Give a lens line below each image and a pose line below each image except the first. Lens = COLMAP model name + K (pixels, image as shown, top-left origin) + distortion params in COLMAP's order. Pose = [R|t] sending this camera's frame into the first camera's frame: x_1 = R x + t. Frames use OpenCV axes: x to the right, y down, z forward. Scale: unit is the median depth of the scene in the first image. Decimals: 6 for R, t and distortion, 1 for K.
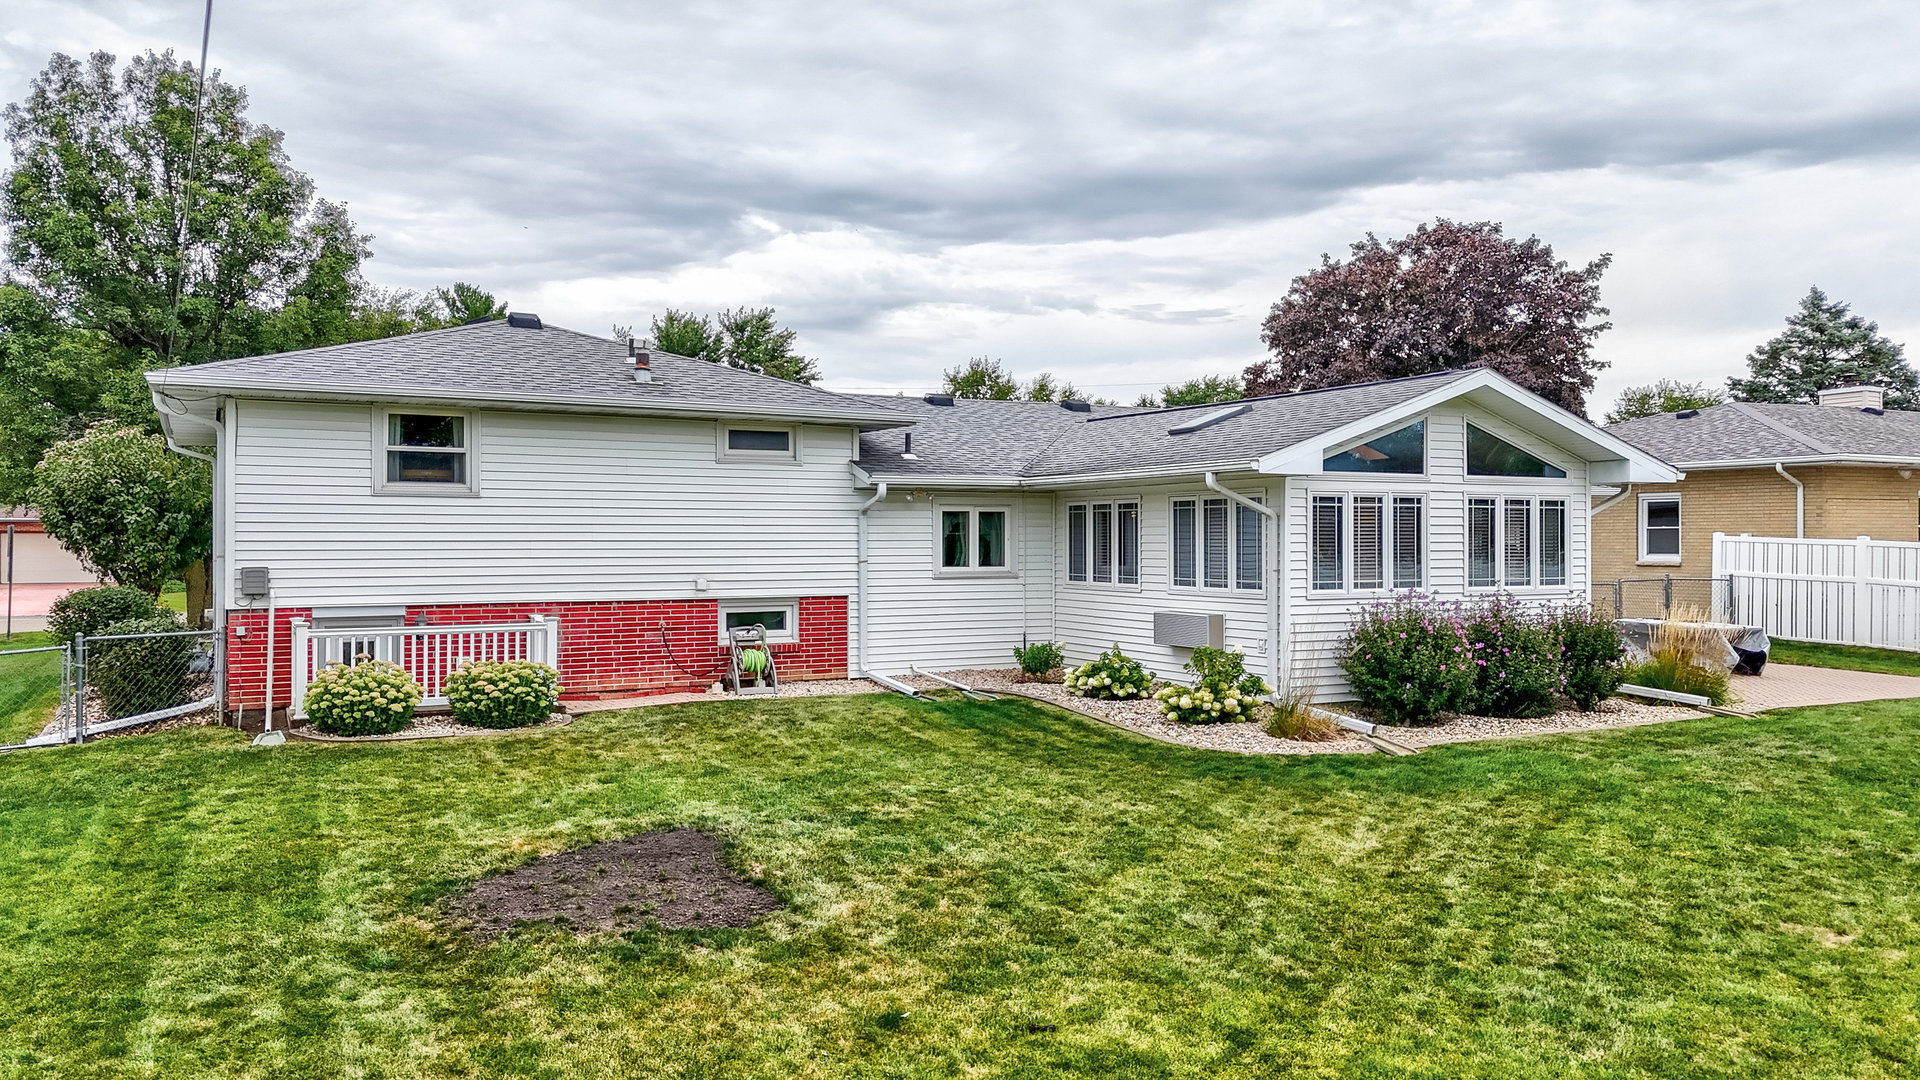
lens RADIAL K [[1402.5, 0, 972.1], [0, 1402.5, 540.7], [0, 0, 1]] dist [0.098740, -0.082535]
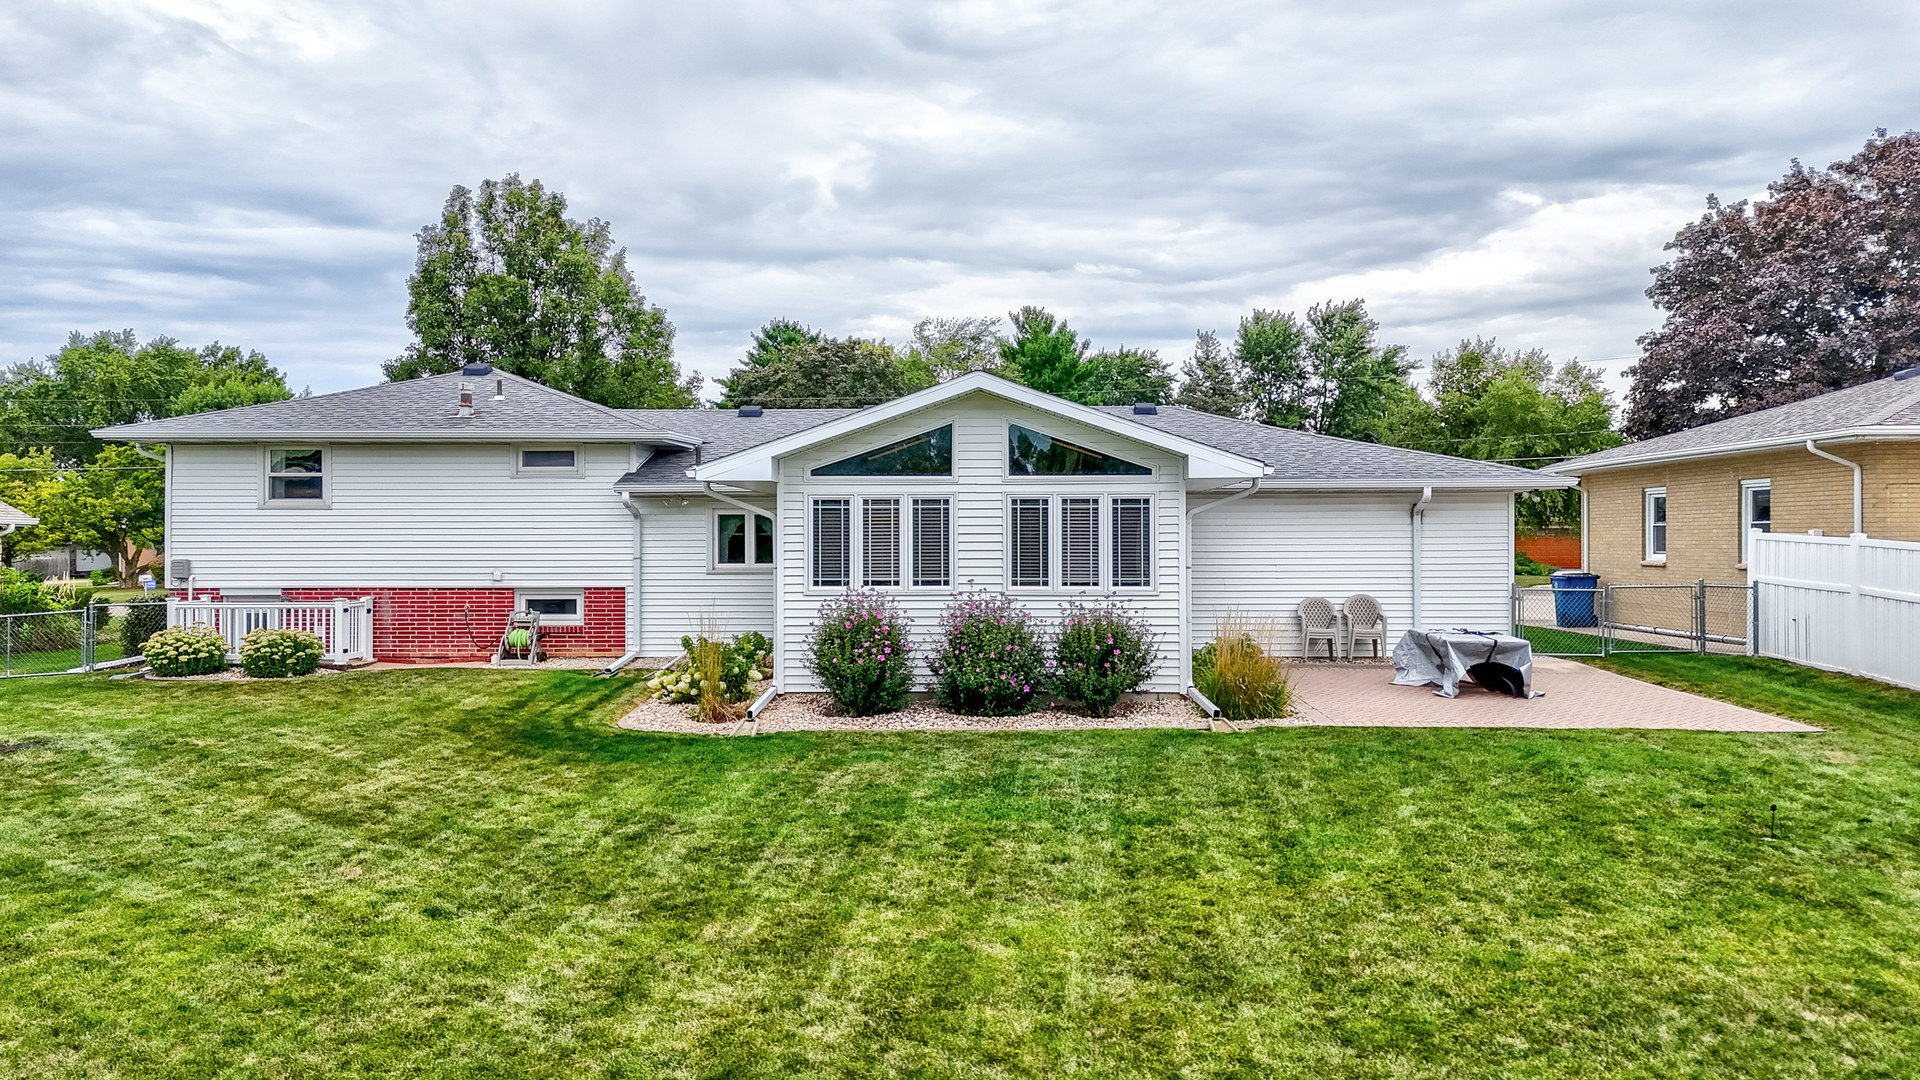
lens RADIAL K [[1397.3, 0, 960.0], [0, 1397.3, 540.0], [0, 0, 1]] dist [0.047247, 0.000387]
pose [[0.859095, 0.000004, -0.511816, 0.555126], [0.001456, 0.999996, 0.002452, -0.002278], [0.511814, -0.002852, 0.859092, 0.097275]]
